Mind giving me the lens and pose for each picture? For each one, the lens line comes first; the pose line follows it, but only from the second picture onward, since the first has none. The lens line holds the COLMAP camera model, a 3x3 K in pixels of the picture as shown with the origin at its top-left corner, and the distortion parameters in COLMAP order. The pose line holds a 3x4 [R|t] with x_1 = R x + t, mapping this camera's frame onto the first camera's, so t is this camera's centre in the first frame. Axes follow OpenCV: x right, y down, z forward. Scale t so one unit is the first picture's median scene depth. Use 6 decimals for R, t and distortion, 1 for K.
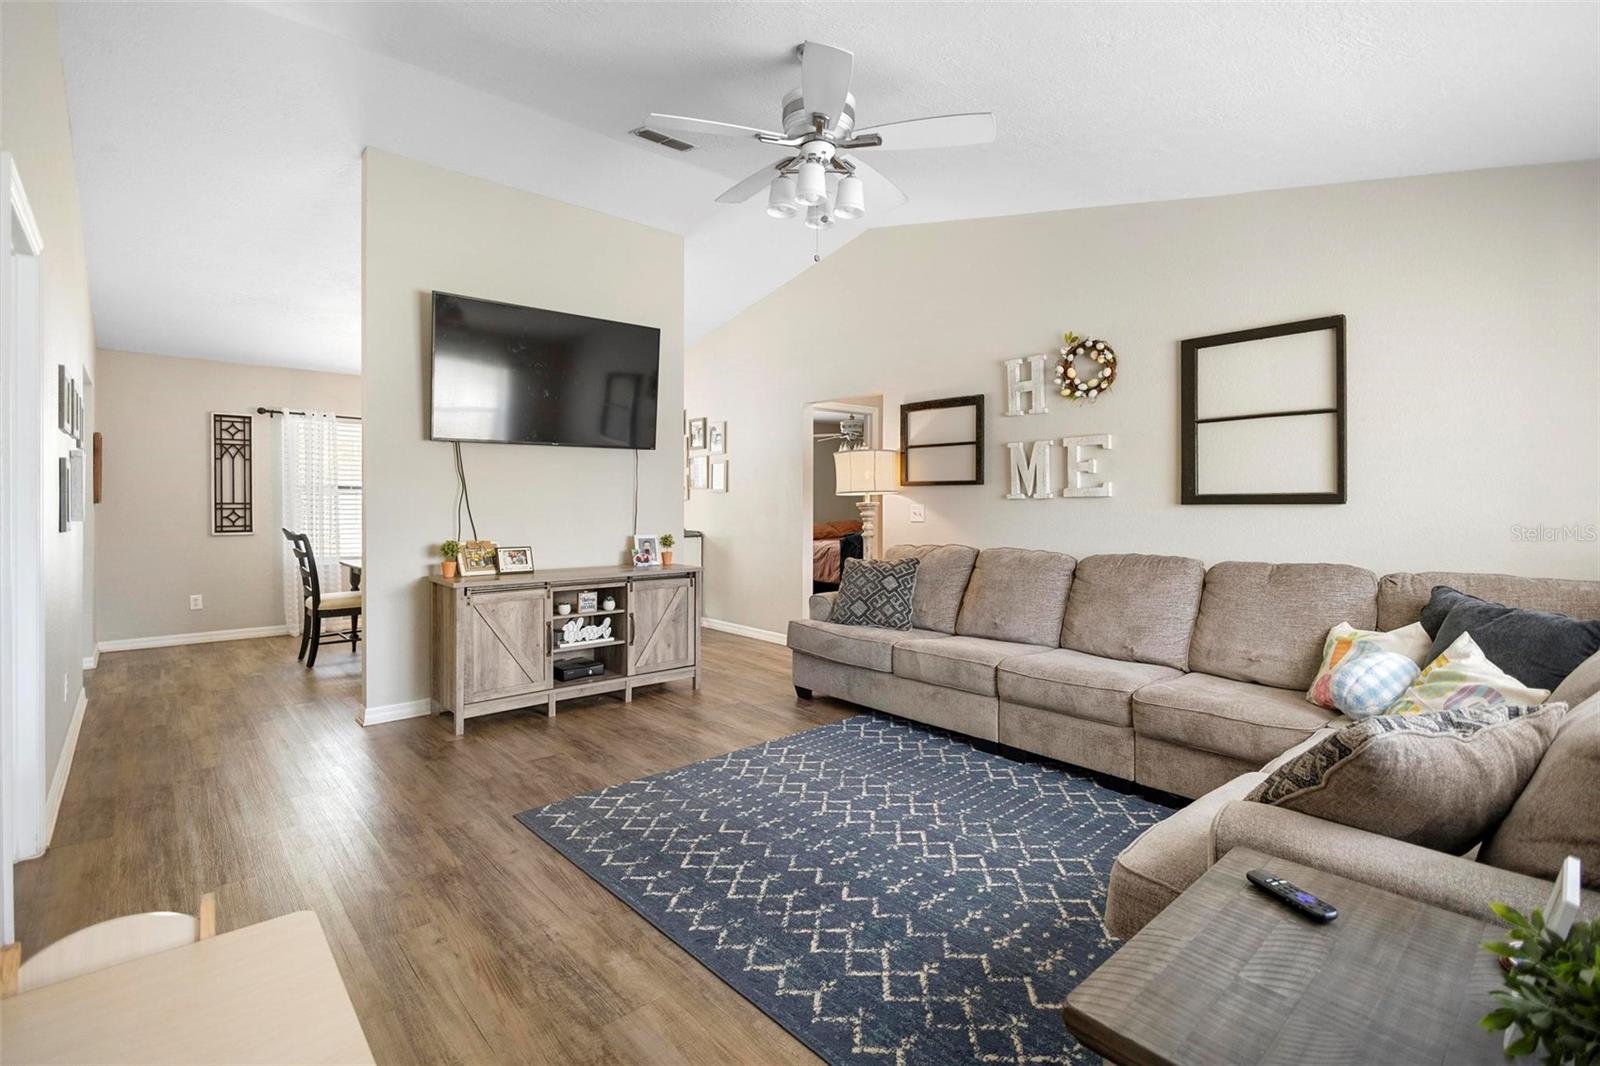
lens RADIAL K [[741.2, 0, 800.1], [0, 741.2, 507.8], [0, 0, 1]] dist [0.009675, -0.000475]
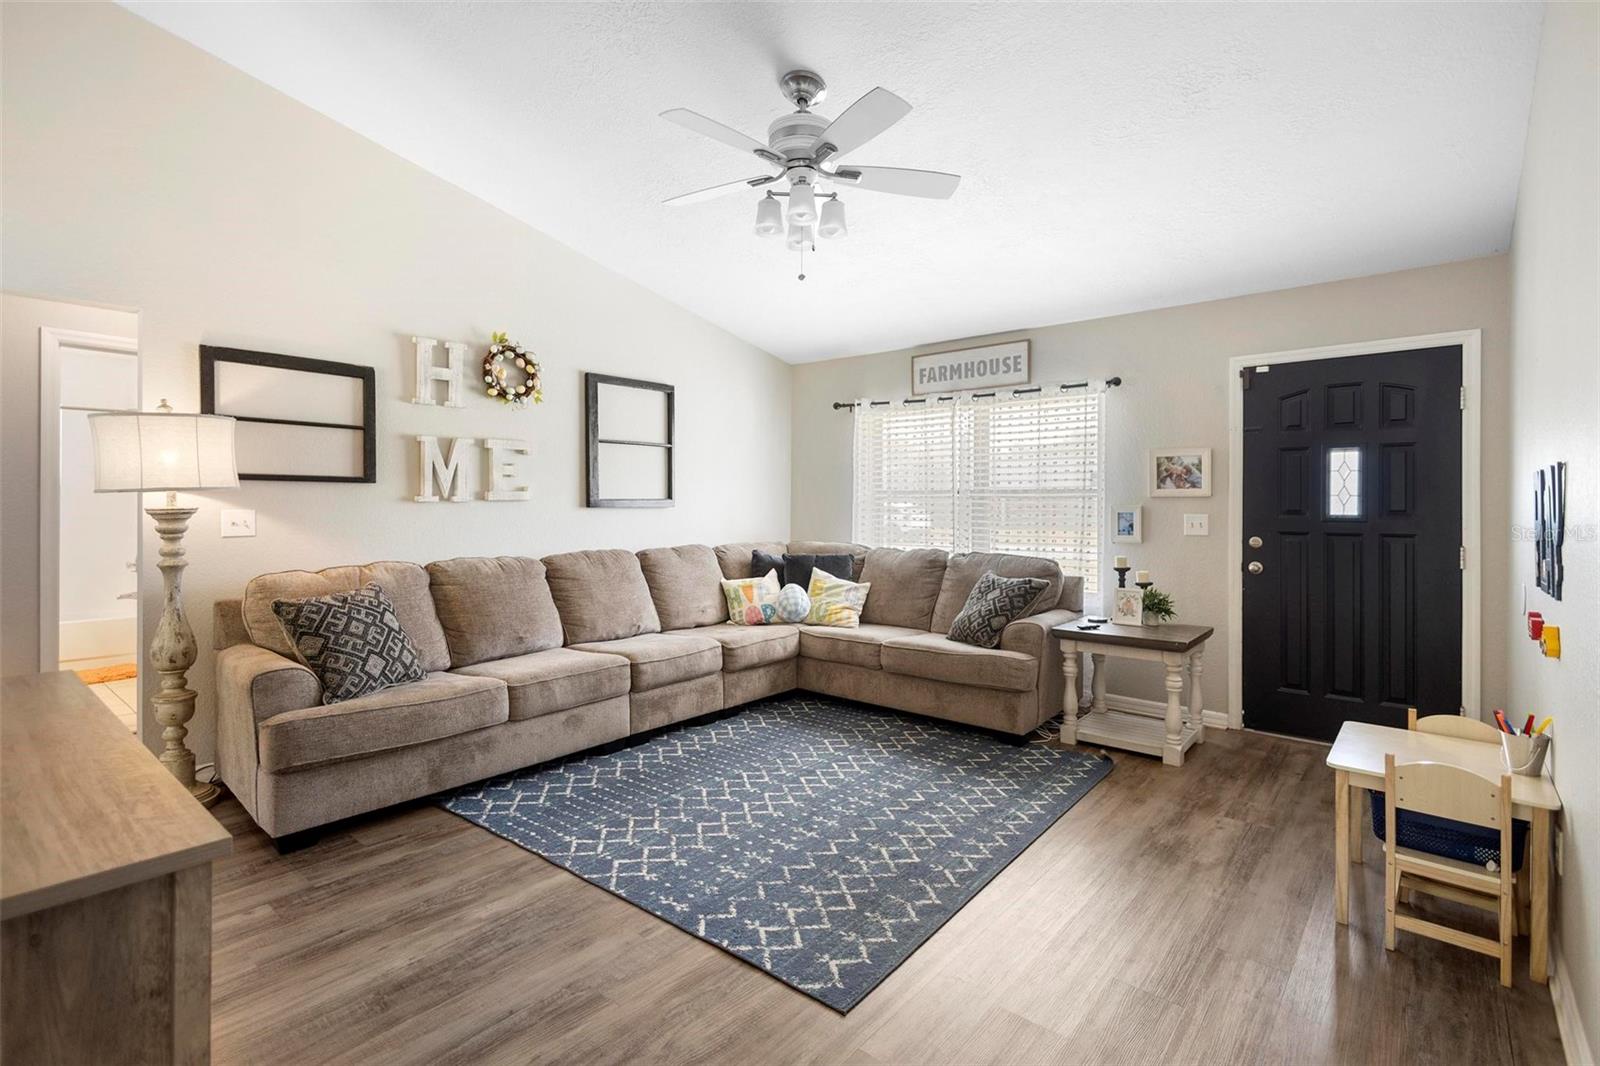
lens RADIAL K [[741.2, 0, 800.1], [0, 741.2, 507.8], [0, 0, 1]] dist [0.009675, -0.000475]
pose [[-0.142573, -0.007590, 0.989755, -0.943503], [0.002679, 0.999964, 0.008054, -0.016798], [-0.989781, 0.003799, -0.142547, 1.063535]]
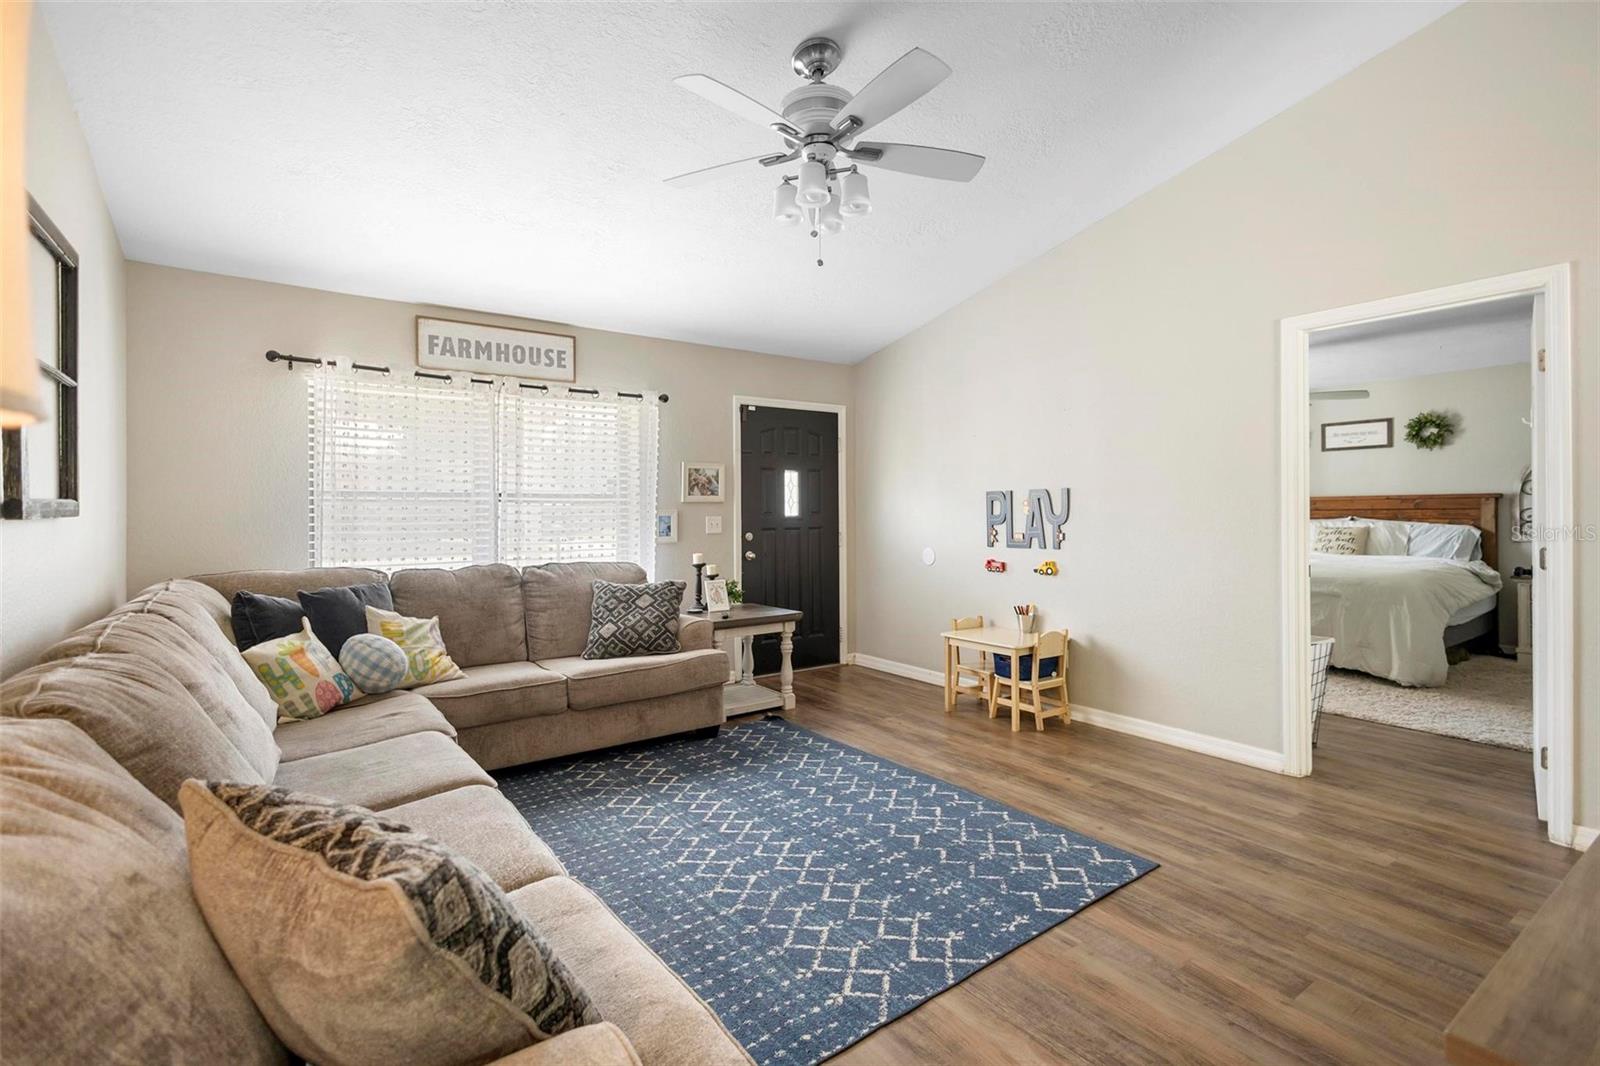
lens RADIAL K [[741.2, 0, 800.1], [0, 741.2, 507.8], [0, 0, 1]] dist [0.009675, -0.000475]
pose [[-0.993992, 0.002310, 0.109426, -0.053456], [0.002591, 0.999994, 0.002422, -0.015022], [-0.109420, 0.002691, -0.993992, 1.824503]]
